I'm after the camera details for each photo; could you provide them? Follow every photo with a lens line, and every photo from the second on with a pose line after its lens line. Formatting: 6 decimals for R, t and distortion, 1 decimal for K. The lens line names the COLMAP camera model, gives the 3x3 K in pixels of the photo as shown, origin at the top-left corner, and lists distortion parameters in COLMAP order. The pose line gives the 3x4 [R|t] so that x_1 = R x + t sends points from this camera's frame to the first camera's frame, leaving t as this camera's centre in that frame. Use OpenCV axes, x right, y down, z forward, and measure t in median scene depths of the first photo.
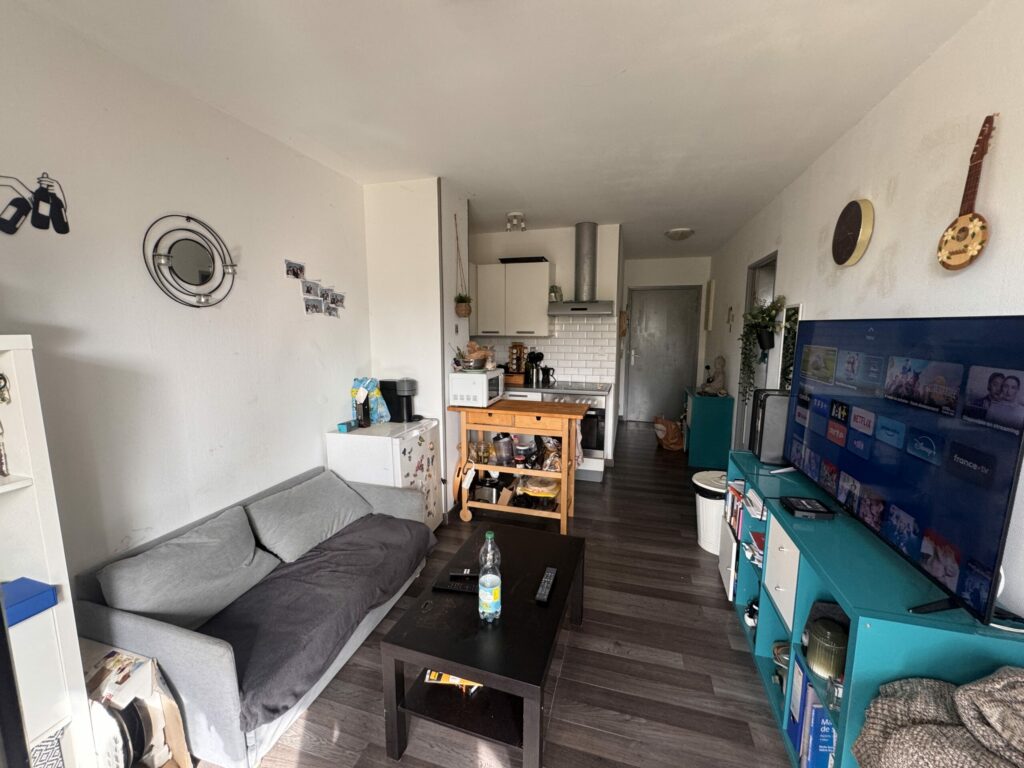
lens RADIAL K [[410.4, 0, 511.2], [0, 410.4, 382.3], [0, 0, 1]] dist [-0.001773, 0.000334]
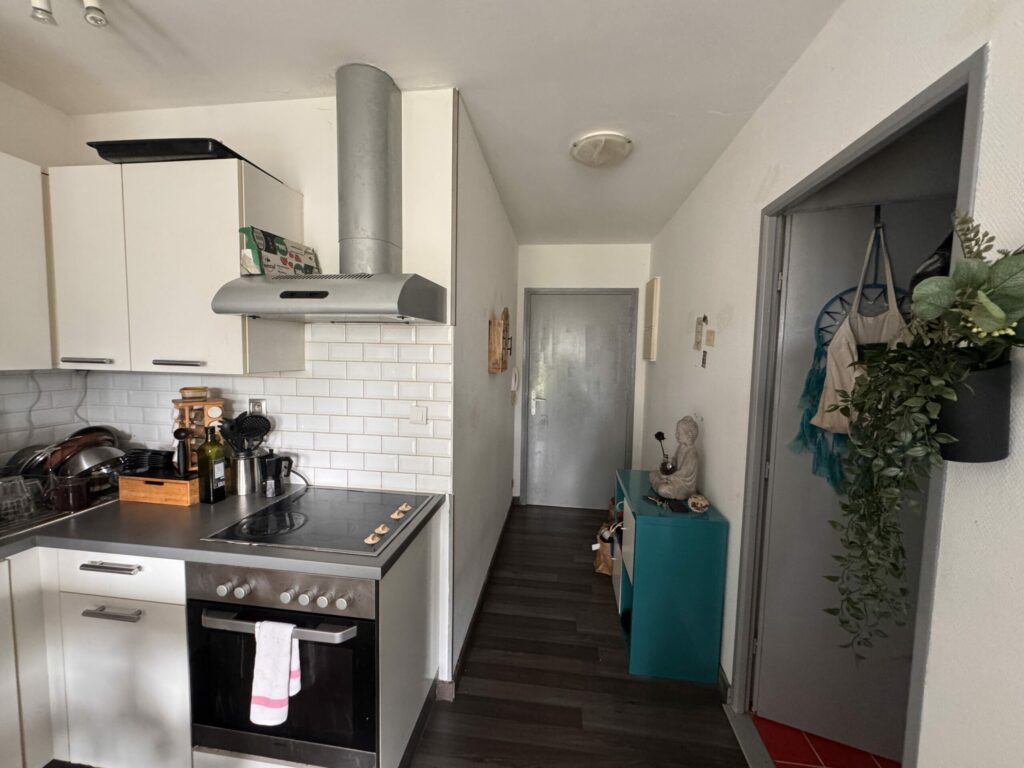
lens RADIAL K [[410.4, 0, 510.5], [0, 410.4, 382.6], [0, 0, 1]] dist [-0.001773, 0.000334]
pose [[0.987019, 0.005994, 0.160490, 0.364218], [0.003352, 0.998317, -0.057897, -0.121584], [-0.160567, 0.057684, 0.985338, 0.886927]]
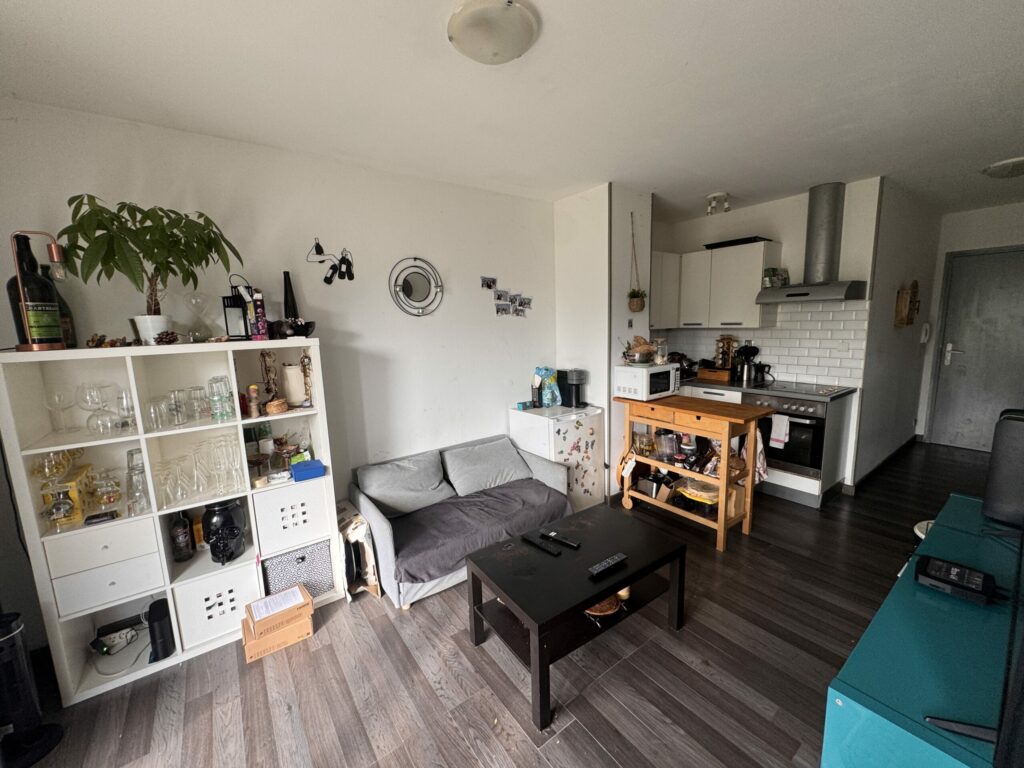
lens RADIAL K [[410.4, 0, 510.3], [0, 410.4, 382.4], [0, 0, 1]] dist [-0.001773, 0.000334]
pose [[0.793572, 0.065156, -0.604978, 0.290024], [-0.049854, 0.997870, 0.042075, -0.011373], [0.606430, -0.003229, 0.795130, -0.008450]]
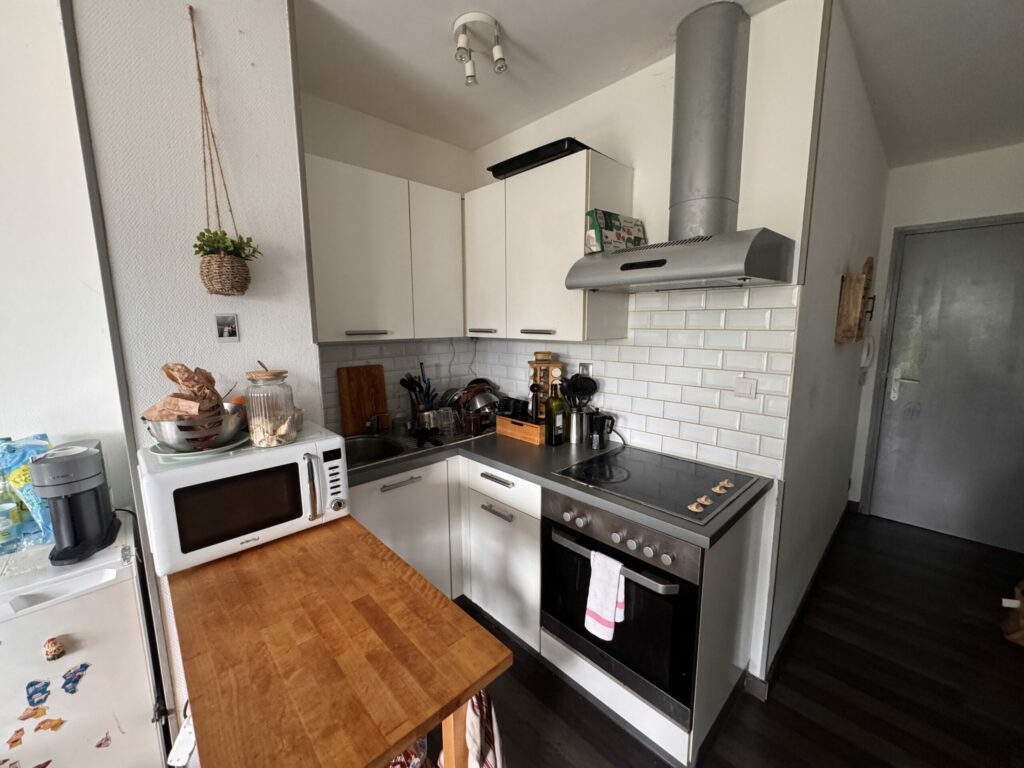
lens RADIAL K [[410.4, 0, 510.7], [0, 410.4, 382.8], [0, 0, 1]] dist [-0.001773, 0.000334]
pose [[0.871330, 0.066222, -0.486209, 0.321469], [-0.057365, 0.997804, 0.033100, -0.116159], [0.487334, -0.000950, 0.873215, 0.873942]]
